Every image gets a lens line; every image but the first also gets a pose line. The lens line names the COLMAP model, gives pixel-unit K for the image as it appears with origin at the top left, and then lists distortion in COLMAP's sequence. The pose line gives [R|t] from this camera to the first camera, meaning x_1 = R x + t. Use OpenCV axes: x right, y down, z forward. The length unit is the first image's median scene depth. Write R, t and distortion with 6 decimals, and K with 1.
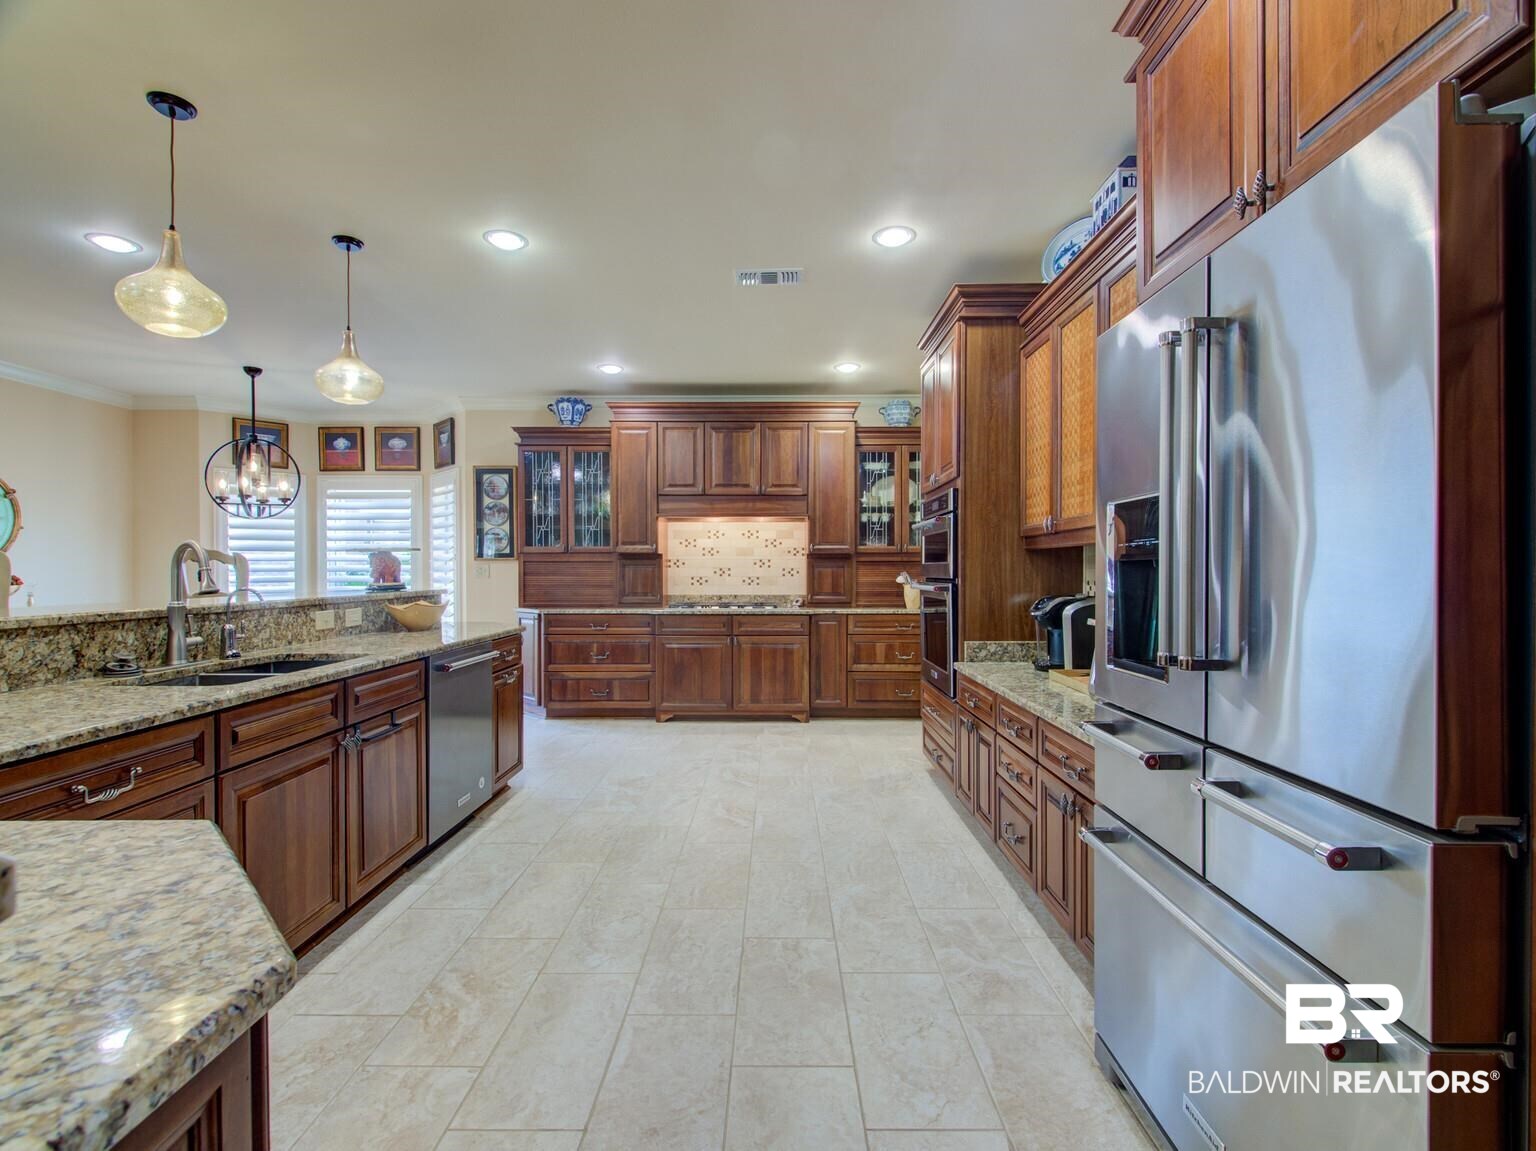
lens RADIAL K [[725.8, 0, 768.0], [0, 725.8, 575.5], [0, 0, 1]] dist [0.001552, 0.000104]
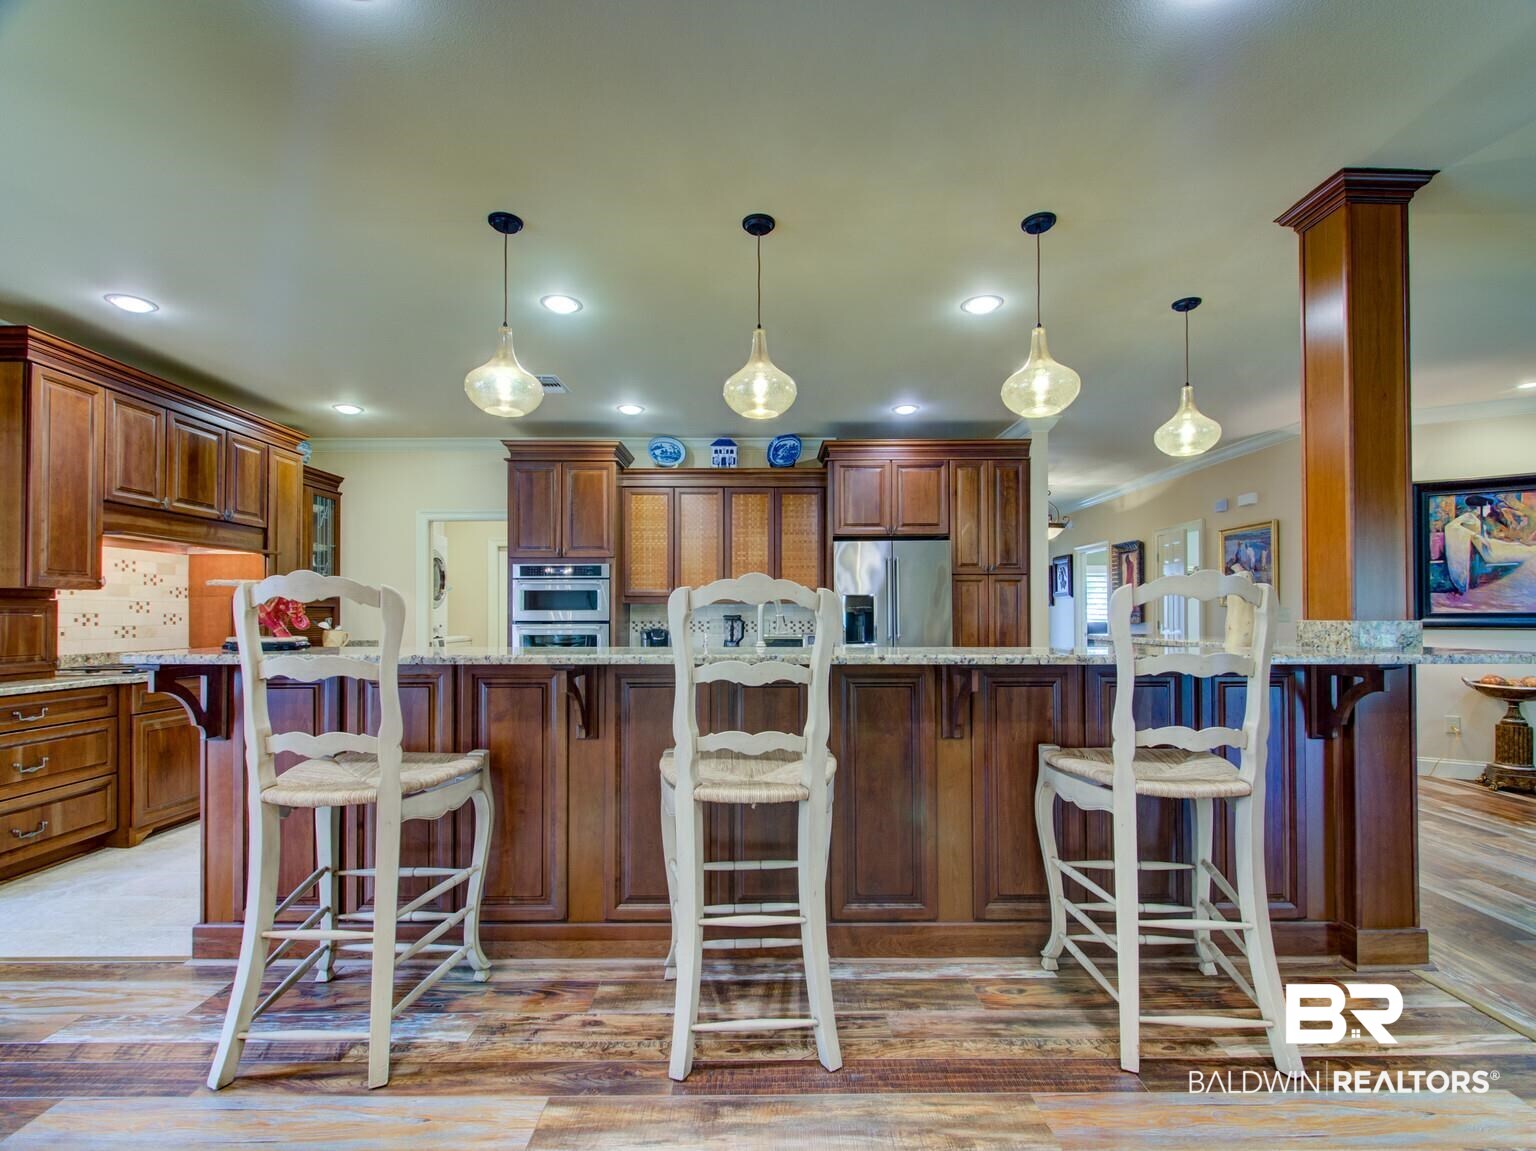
lens RADIAL K [[707.9, 0, 772.5], [0, 707.9, 593.3], [0, 0, 1]] dist [0.003687, -0.000186]
pose [[-0.019821, 0.027776, 0.999418, -1.825679], [0.010350, 0.999566, -0.027575, -0.010856], [-0.999750, 0.009798, -0.020099, 0.968687]]
